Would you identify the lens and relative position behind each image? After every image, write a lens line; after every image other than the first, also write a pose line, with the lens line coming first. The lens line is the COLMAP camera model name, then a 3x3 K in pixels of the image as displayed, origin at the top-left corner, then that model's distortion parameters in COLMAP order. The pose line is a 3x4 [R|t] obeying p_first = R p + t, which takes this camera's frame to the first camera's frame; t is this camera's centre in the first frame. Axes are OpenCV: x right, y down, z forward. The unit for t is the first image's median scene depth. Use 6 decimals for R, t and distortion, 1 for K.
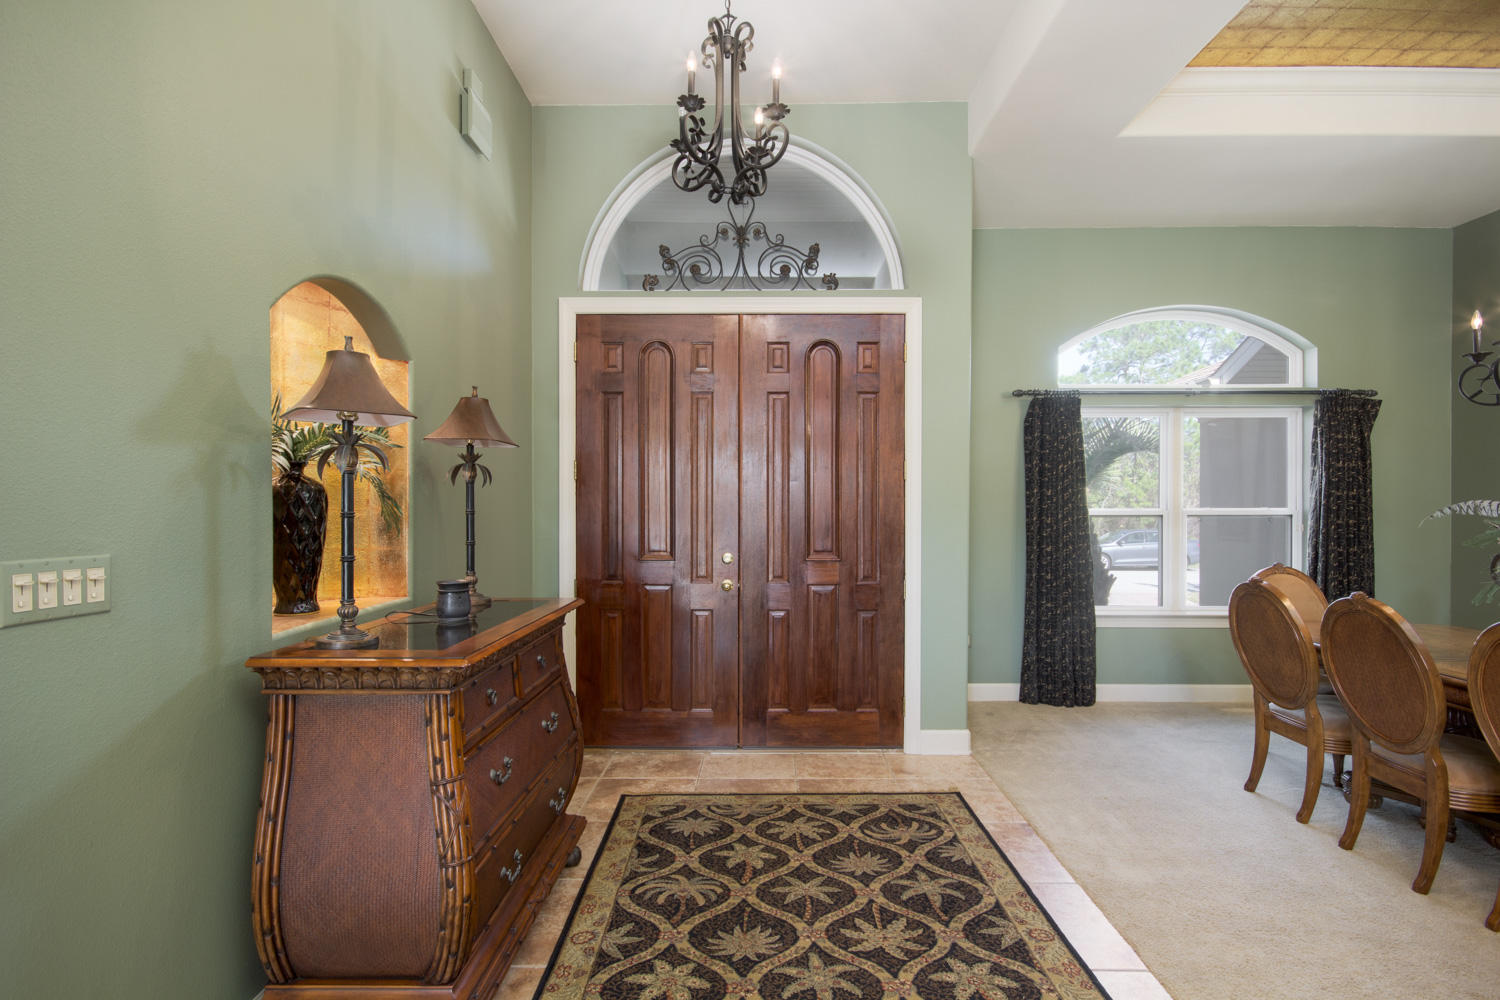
lens RADIAL K [[733.3, 0, 760.7], [0, 733.3, 500.3], [0, 0, 1]] dist [0.013955, -0.009600]
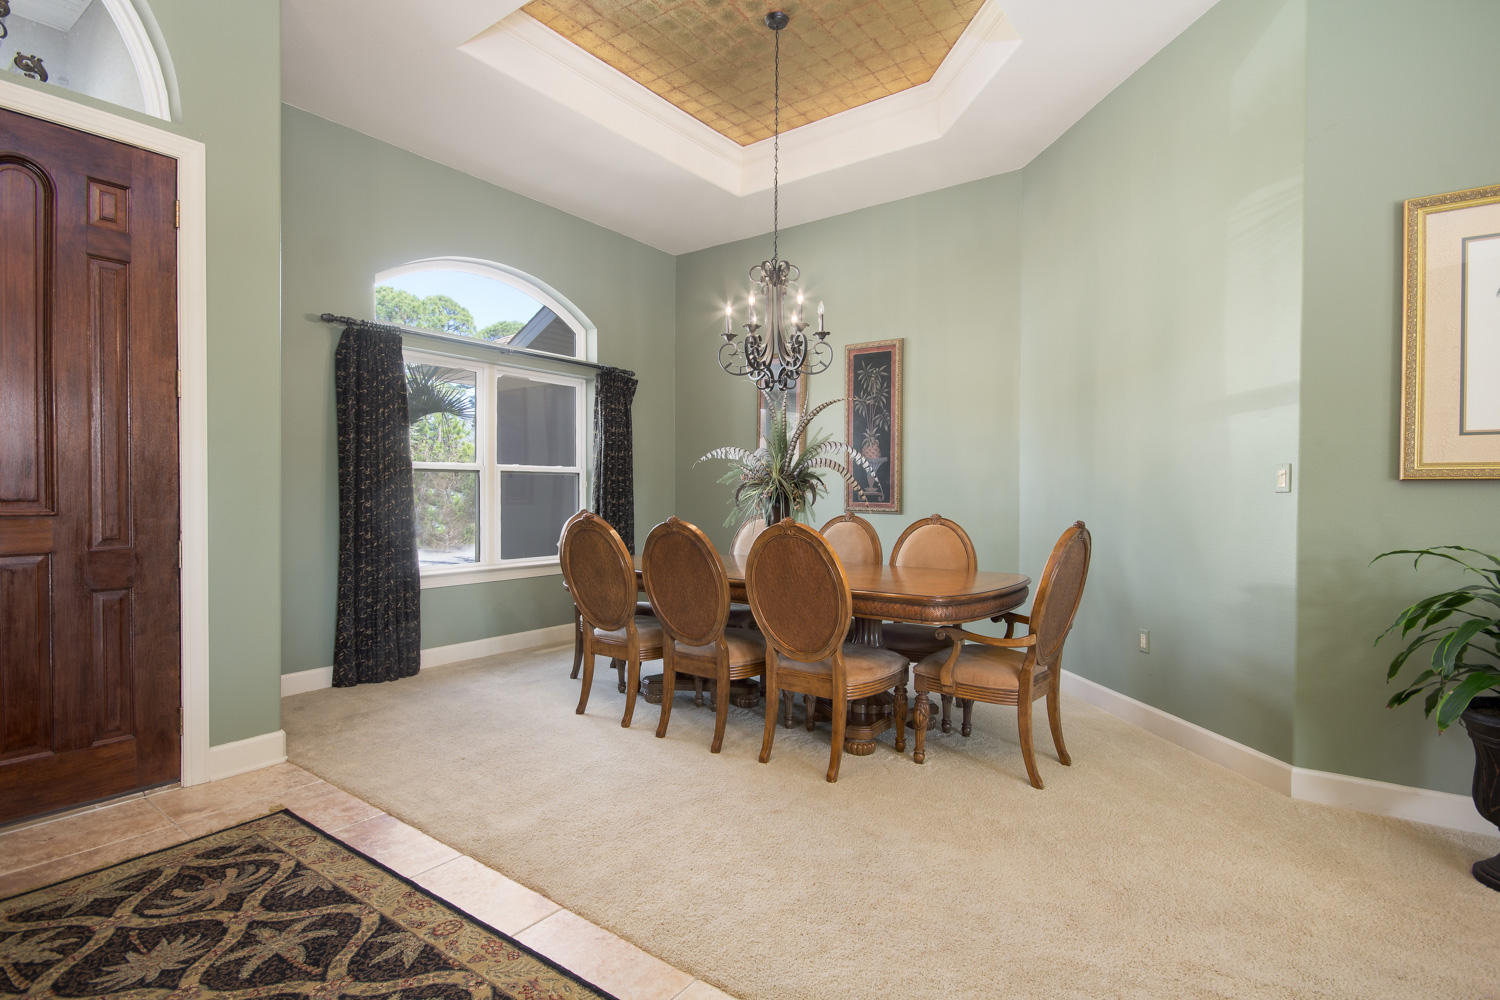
lens RADIAL K [[733.3, 0, 738.3], [0, 733.3, 502.8], [0, 0, 1]] dist [0.013955, -0.009600]
pose [[0.592219, -0.006463, 0.805751, -0.055112], [0.000210, 0.999969, 0.007867, 0.068177], [-0.805777, -0.004490, 0.592202, 0.159321]]
